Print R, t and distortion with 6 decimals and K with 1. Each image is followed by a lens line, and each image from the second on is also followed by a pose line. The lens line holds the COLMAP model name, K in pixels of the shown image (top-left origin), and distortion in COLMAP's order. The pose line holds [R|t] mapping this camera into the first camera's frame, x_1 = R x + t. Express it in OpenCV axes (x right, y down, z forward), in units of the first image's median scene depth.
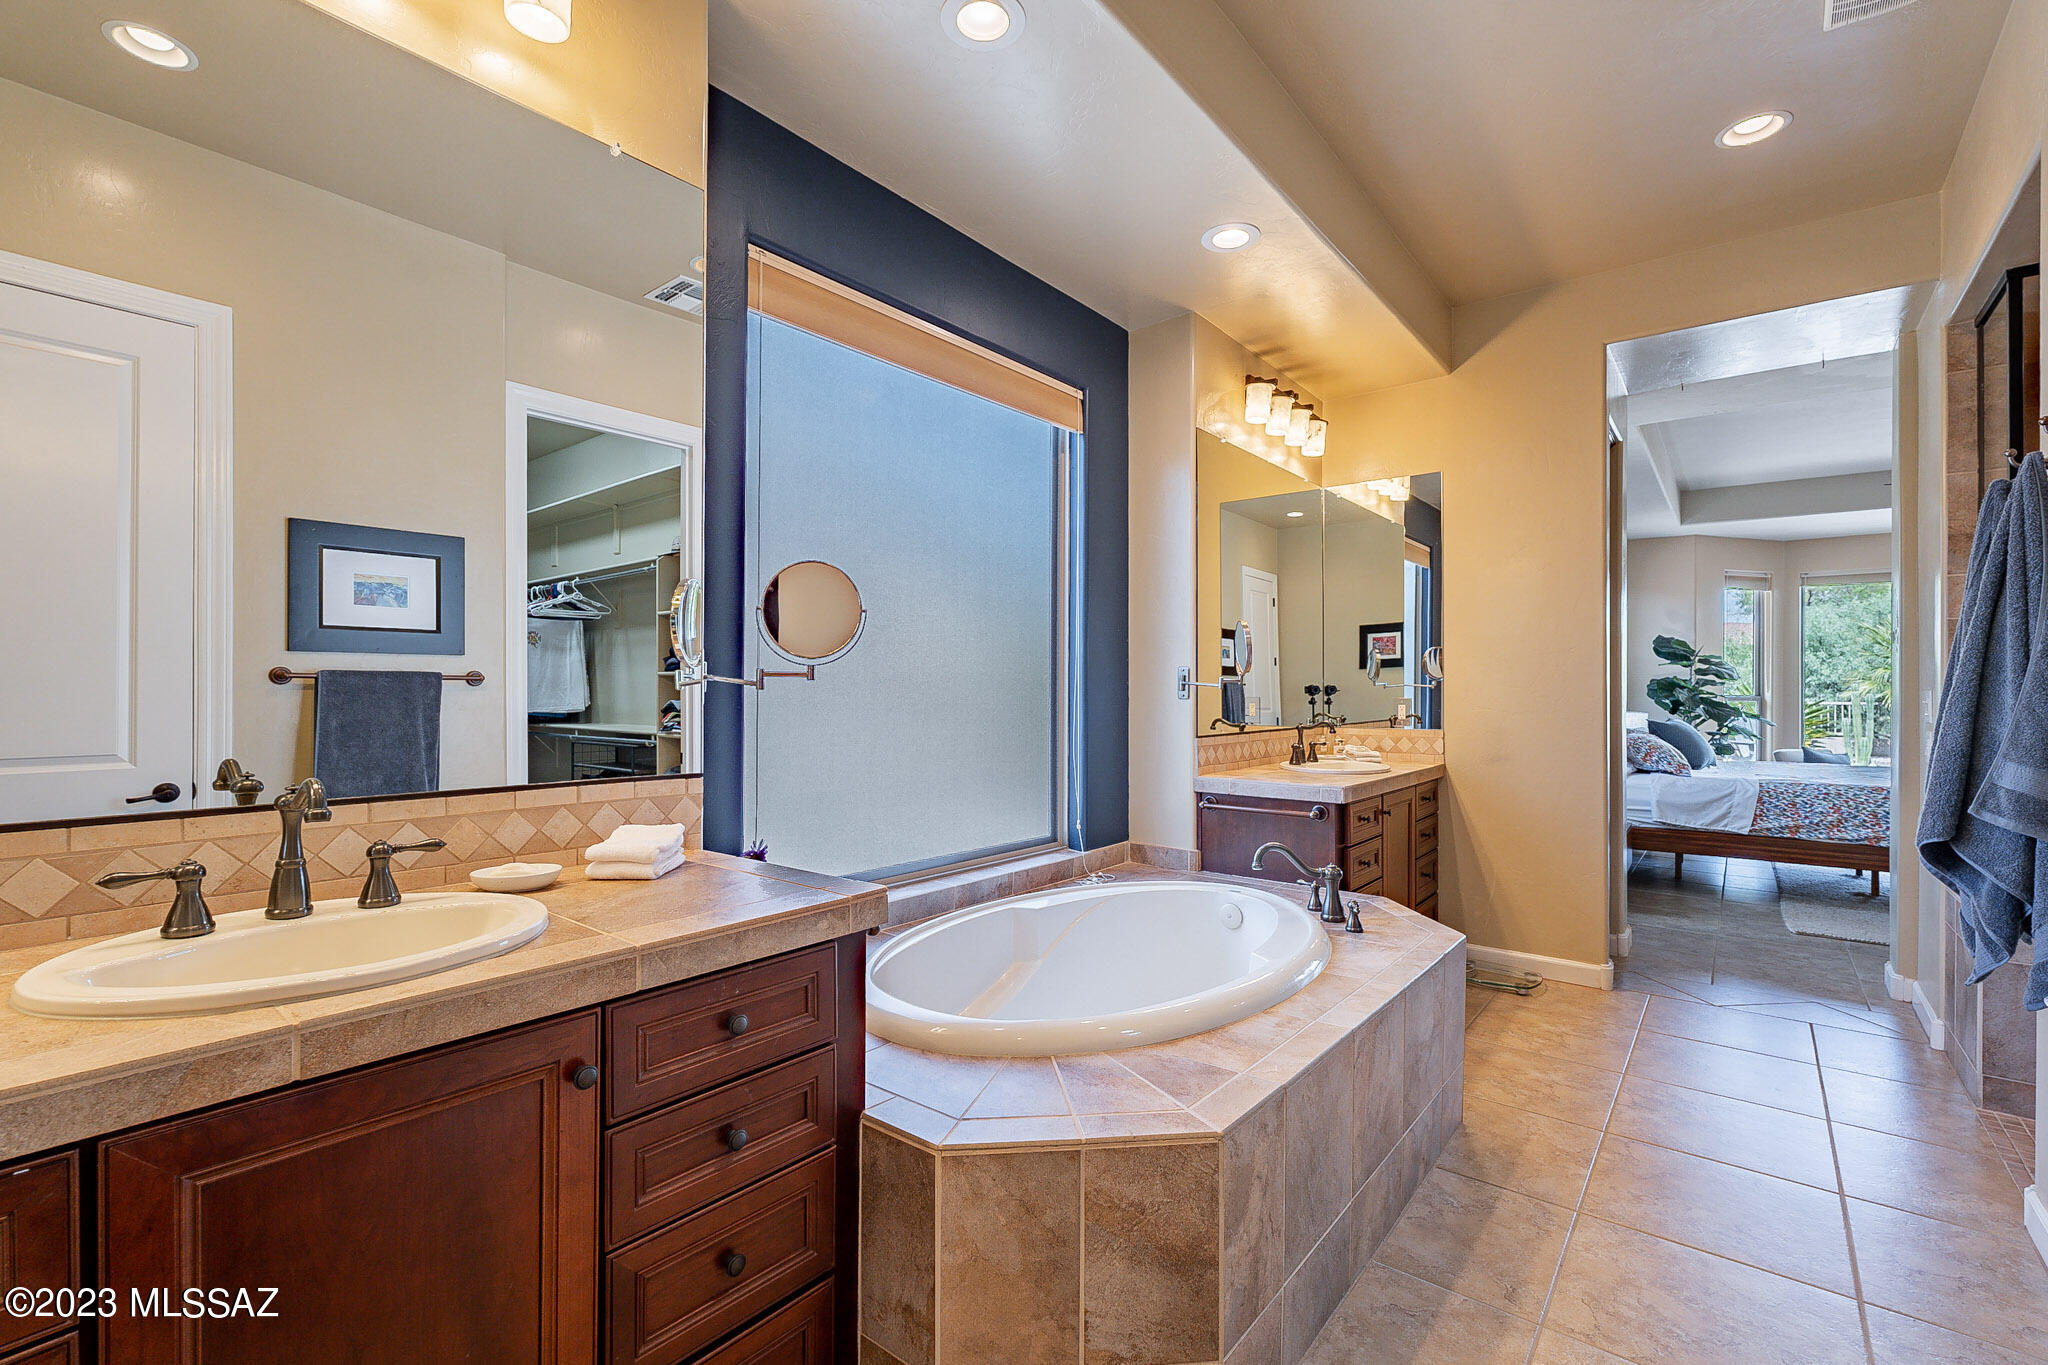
lens RADIAL K [[905.3, 0, 1039.0], [0, 905.3, 681.0], [0, 0, 1]] dist [-0.001648, 0.000317]
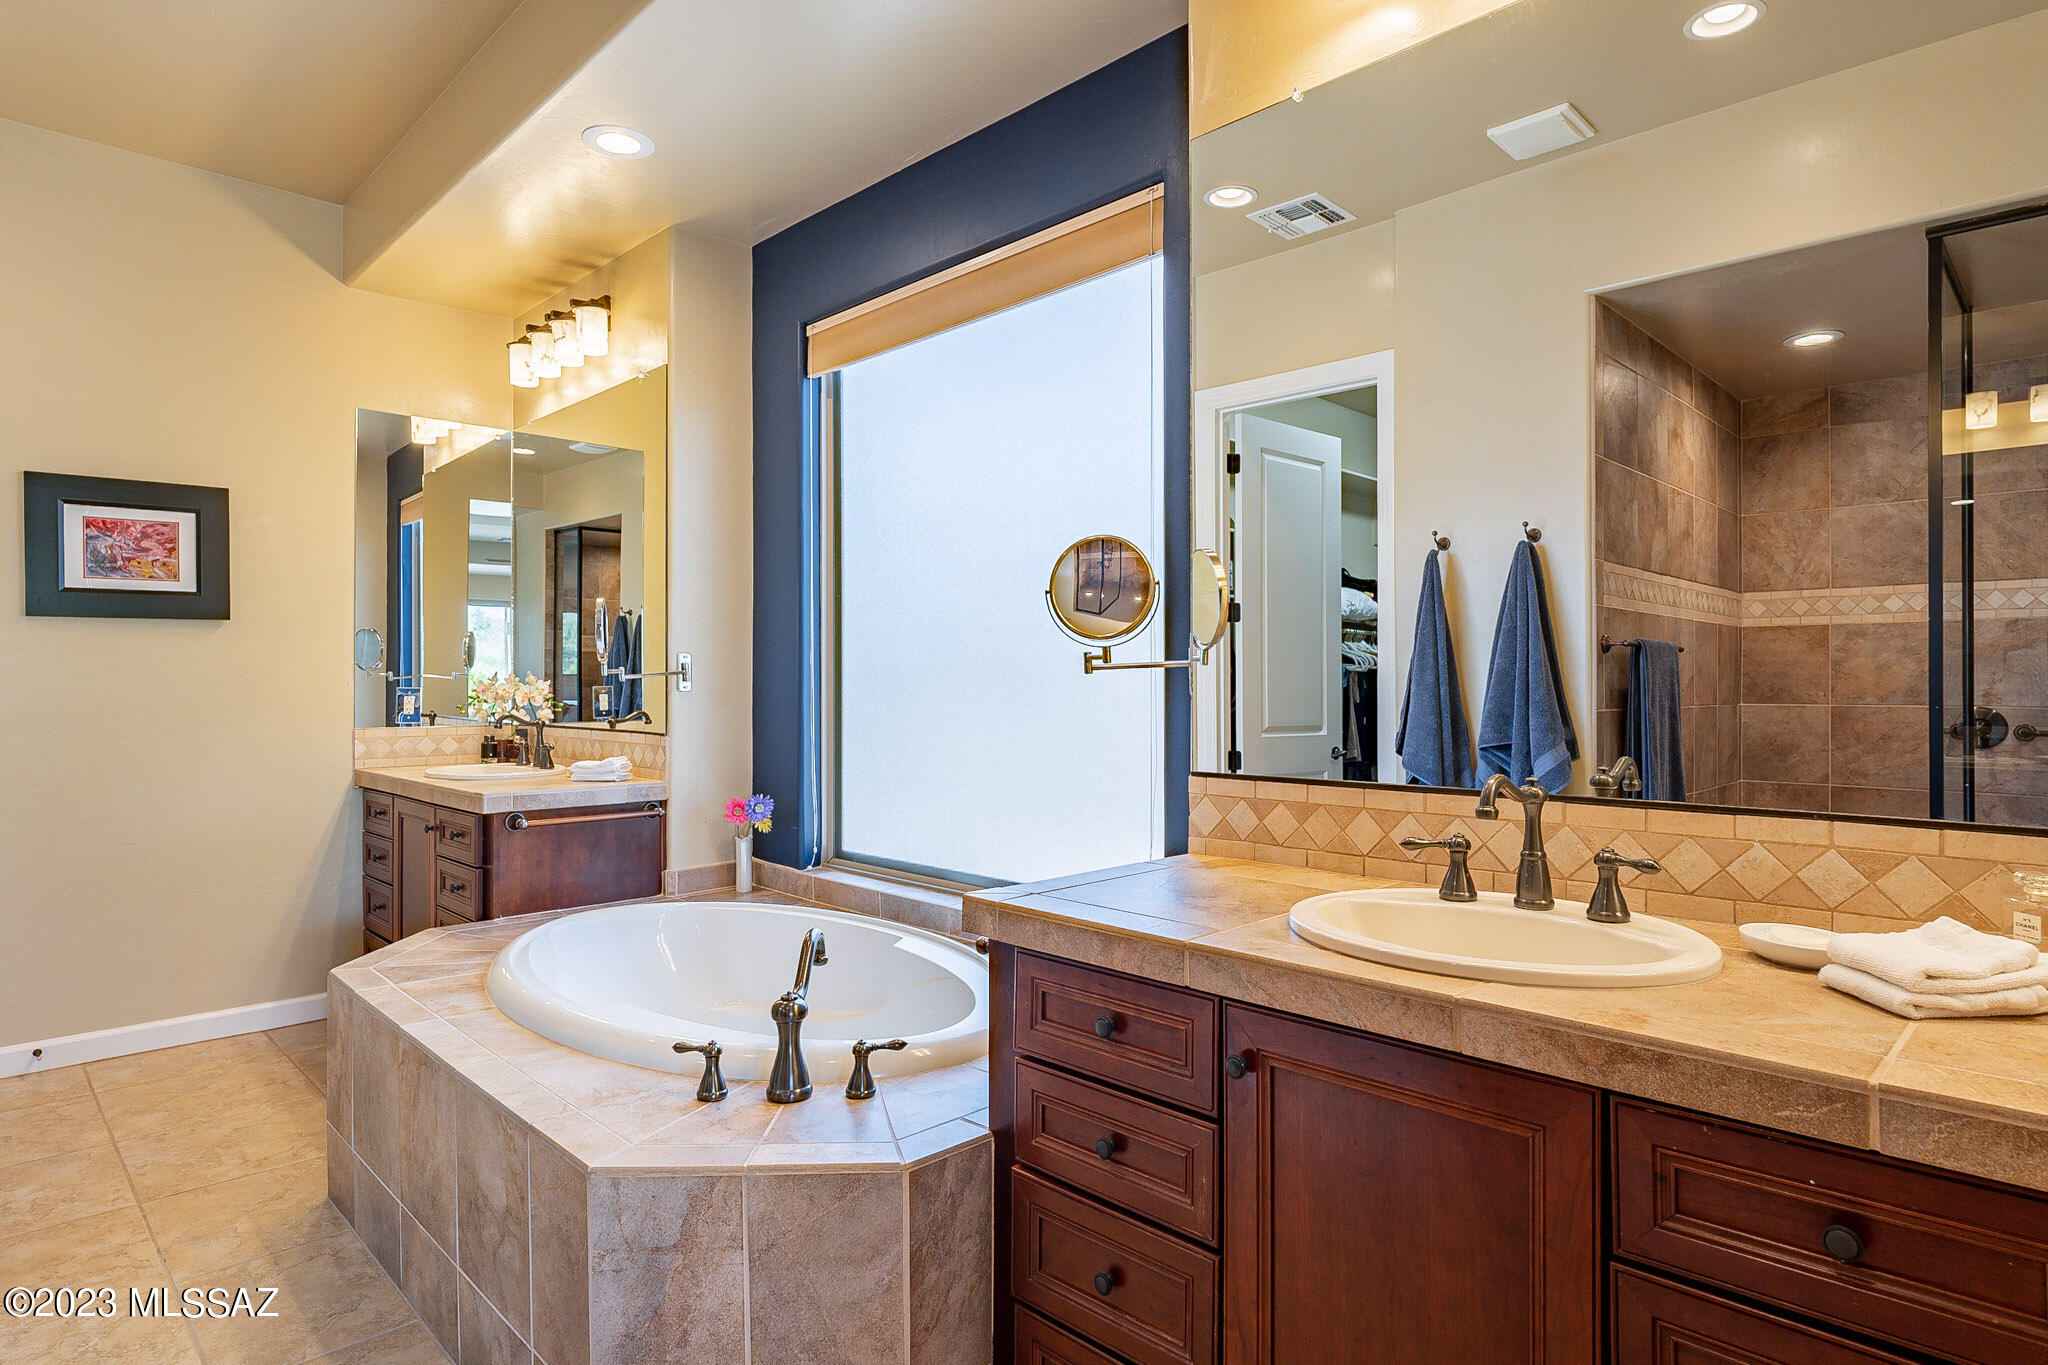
lens RADIAL K [[1137.3, 0, 1035.5], [0, 1137.3, 687.7], [0, 0, 1]] dist [-0.008970, 0.000988]
pose [[-0.098898, 0.000482, -0.995097, 0.512553], [0.016121, 0.999869, -0.001118, 0.009481], [0.994967, -0.016152, -0.098893, 0.619381]]
